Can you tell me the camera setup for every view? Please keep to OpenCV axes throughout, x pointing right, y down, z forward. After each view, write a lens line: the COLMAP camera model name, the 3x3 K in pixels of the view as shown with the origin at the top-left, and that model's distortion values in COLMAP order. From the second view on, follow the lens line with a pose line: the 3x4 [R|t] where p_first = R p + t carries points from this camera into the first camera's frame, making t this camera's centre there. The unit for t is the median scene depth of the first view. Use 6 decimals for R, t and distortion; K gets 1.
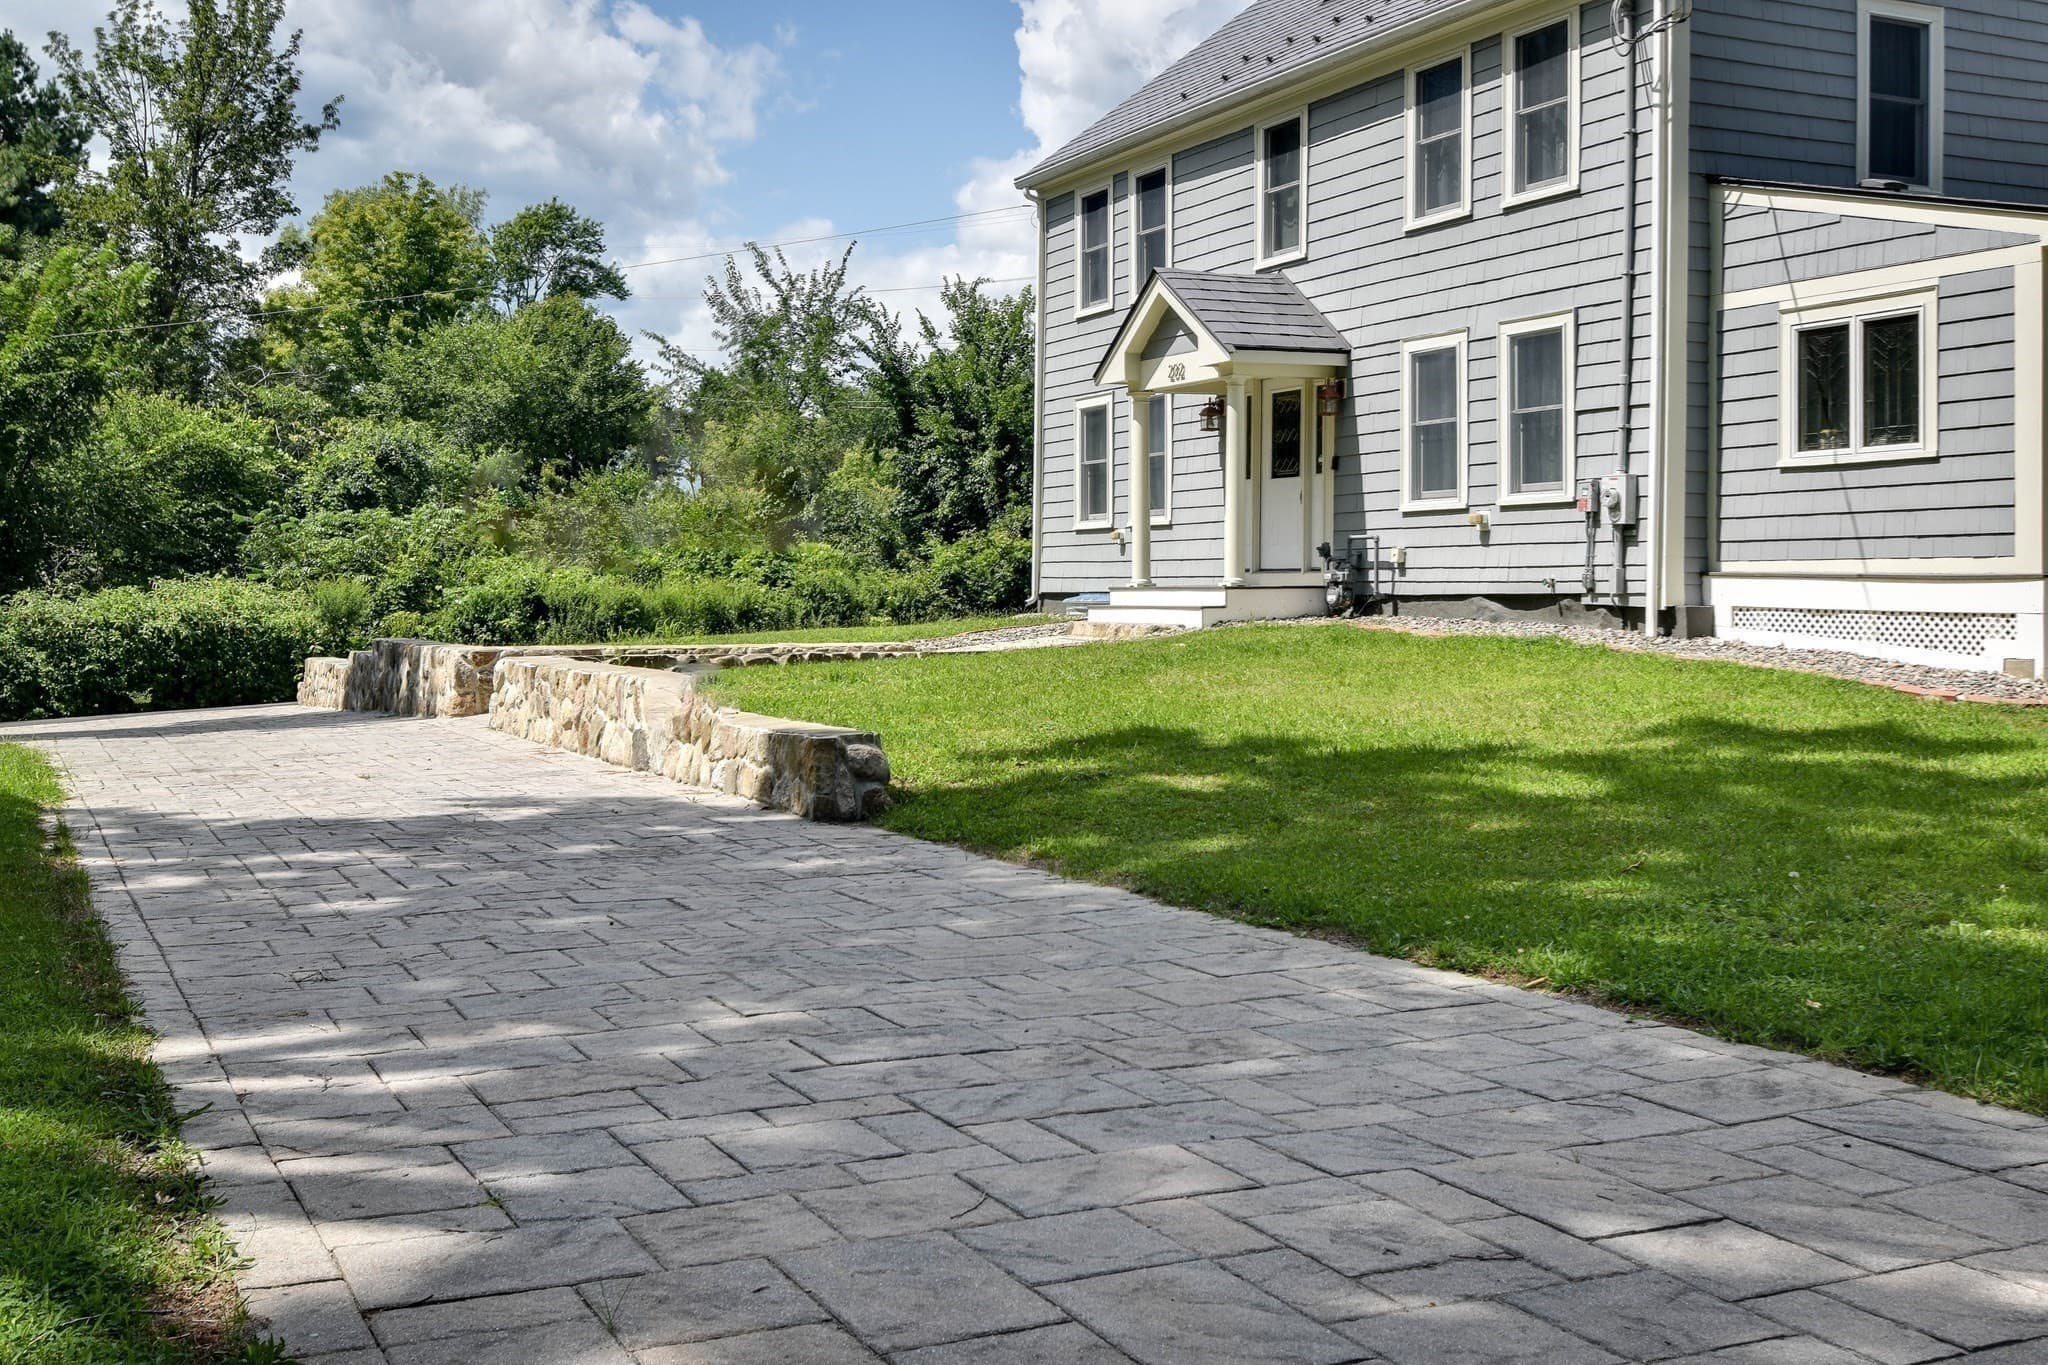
lens RADIAL K [[2118.0, 0, 961.8], [0, 2118.0, 566.5], [0, 0, 1]] dist [0.035127, 0.000000]
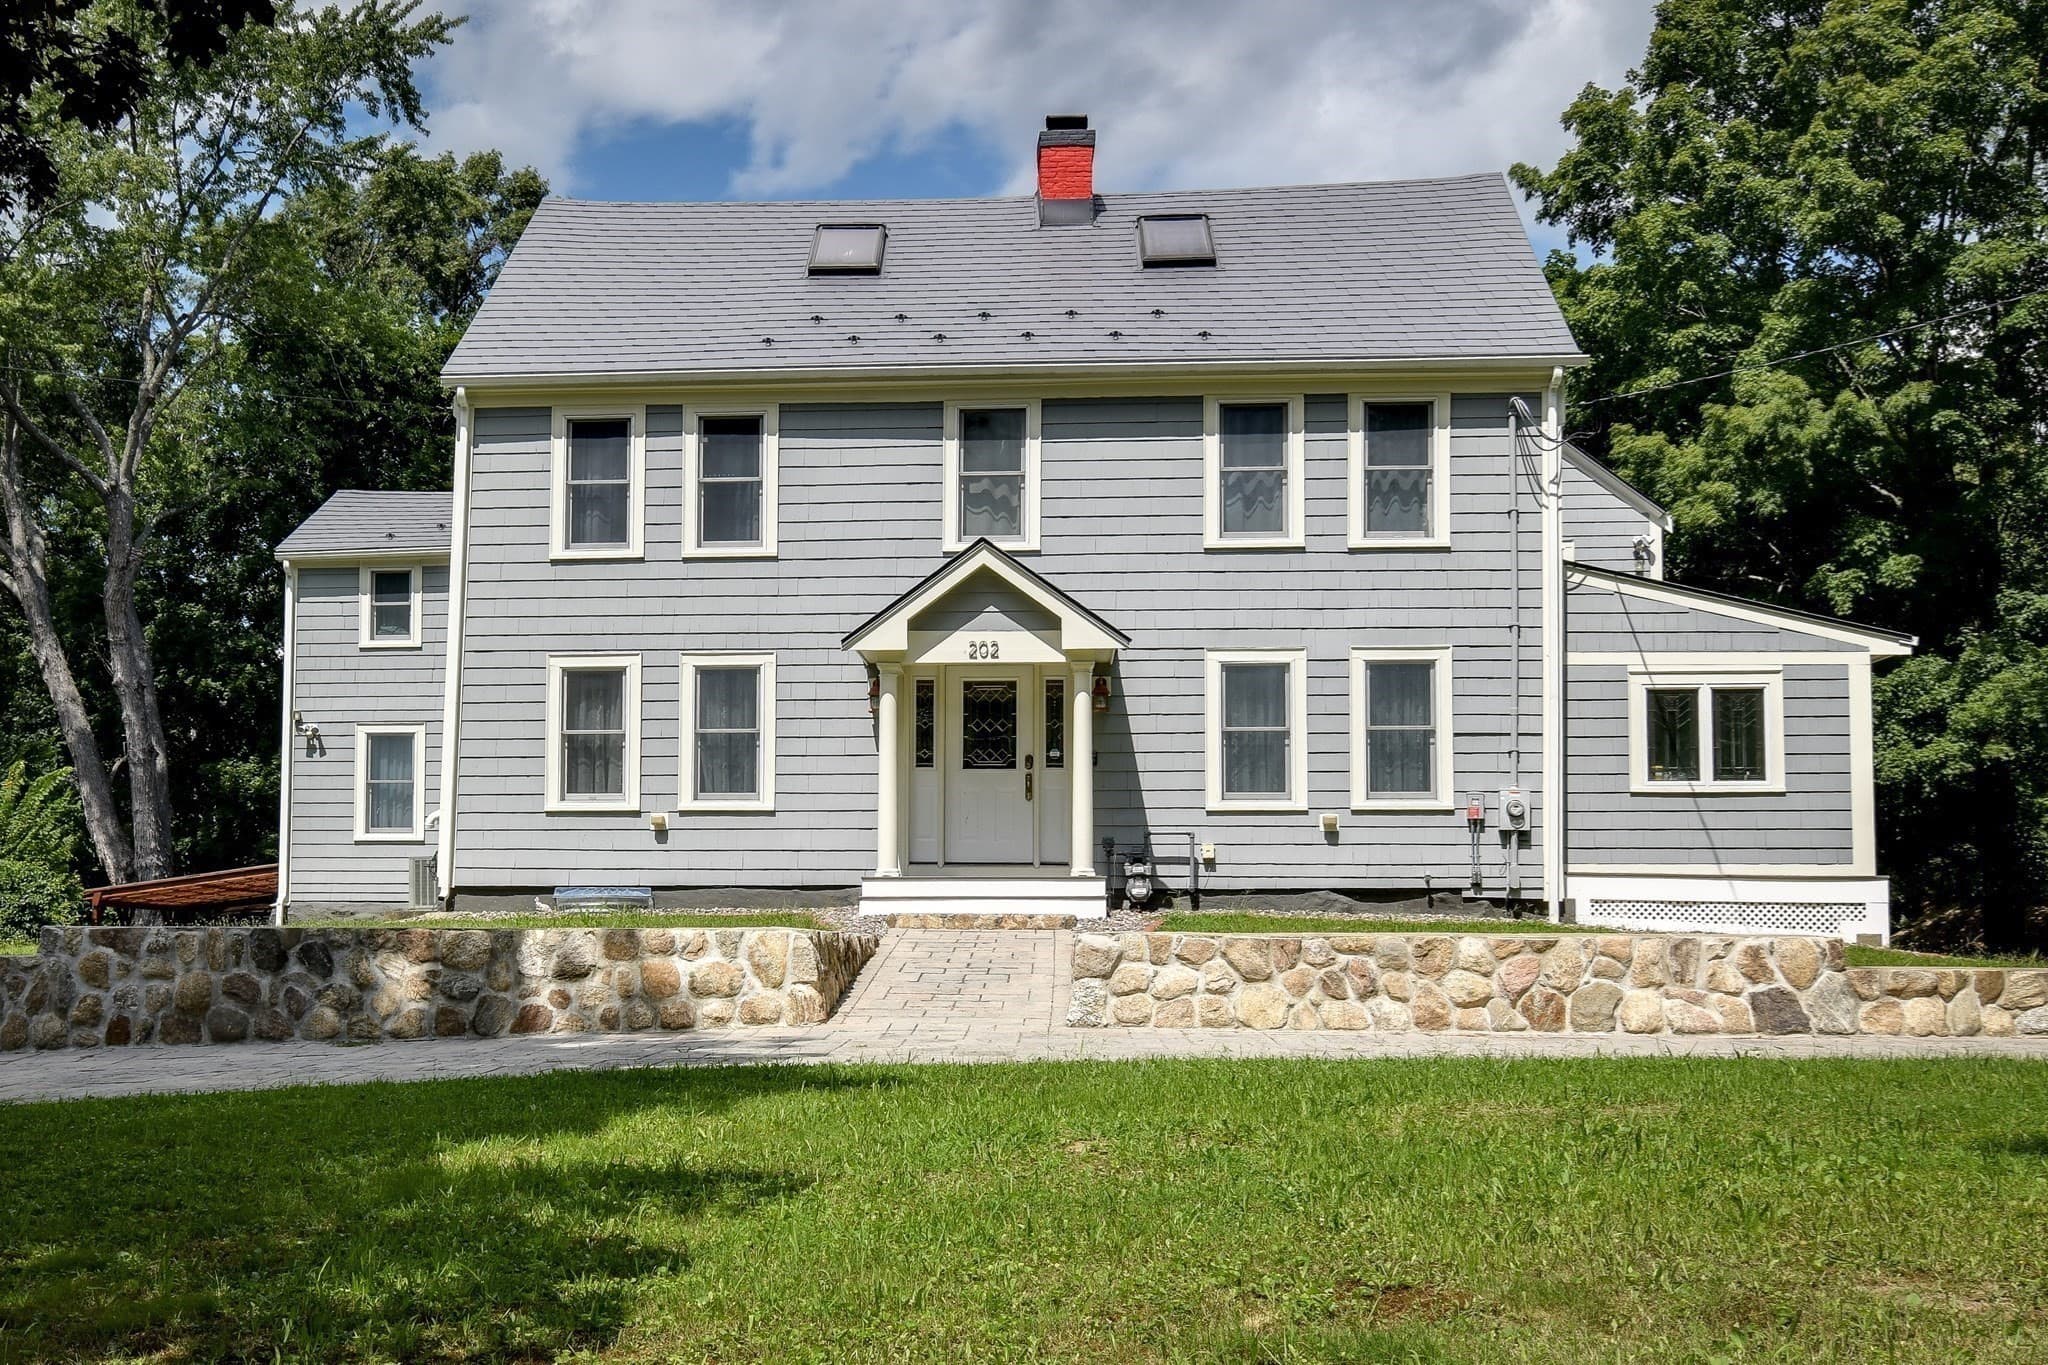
lens RADIAL K [[2280.8, 0, 915.3], [0, 2280.8, 803.4], [0, 0, 1]] dist [-0.000205, 0.000000]
pose [[0.501533, 0.059453, 0.863093, -0.893260], [-0.014513, 0.998074, -0.060317, 0.043596], [-0.865017, 0.017725, 0.501430, 0.589119]]
